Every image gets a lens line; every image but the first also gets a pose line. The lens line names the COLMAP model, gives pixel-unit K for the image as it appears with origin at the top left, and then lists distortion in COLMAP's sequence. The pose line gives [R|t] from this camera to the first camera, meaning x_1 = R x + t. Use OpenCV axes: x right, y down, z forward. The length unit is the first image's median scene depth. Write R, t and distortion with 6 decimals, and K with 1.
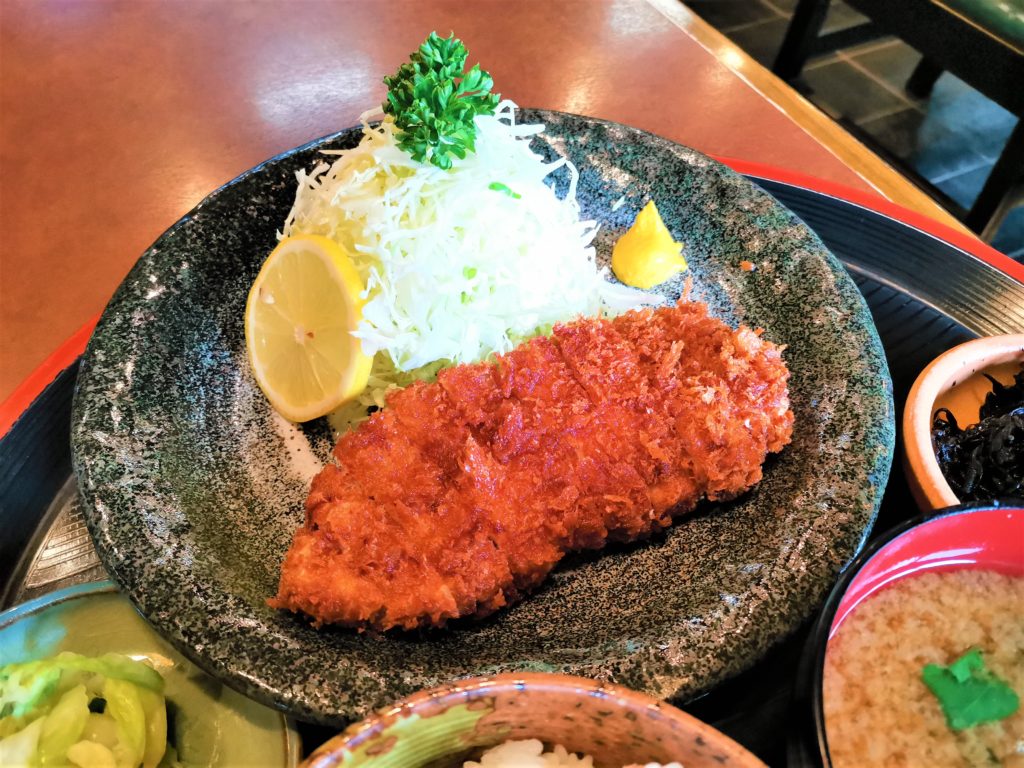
lens RADIAL K [[780.4, 0, 512.0], [0, 780.4, 384.0], [0, 0, 1]] dist [0.062025, -0.114711]
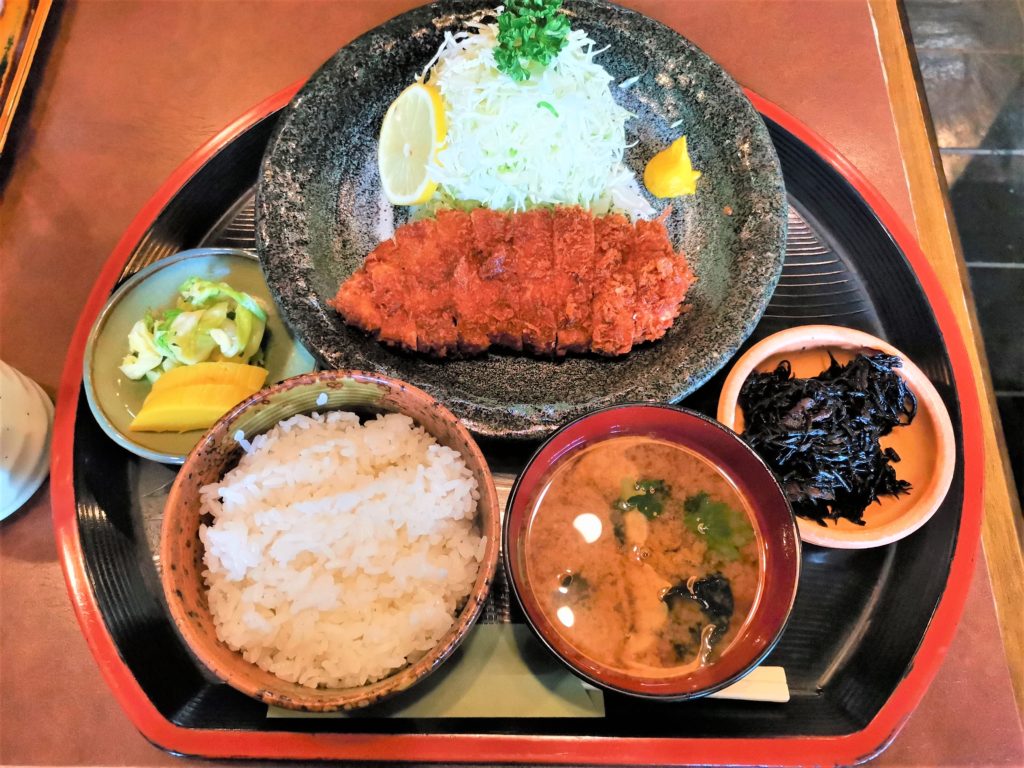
lens RADIAL K [[780.4, 0, 512.0], [0, 780.4, 384.0], [0, 0, 1]] dist [0.062025, -0.114711]
pose [[0.898413, 0.408926, -0.160105, 0.379439], [-0.343447, 0.881463, 0.324141, -0.246028], [0.273677, -0.236225, 0.932362, -0.526702]]
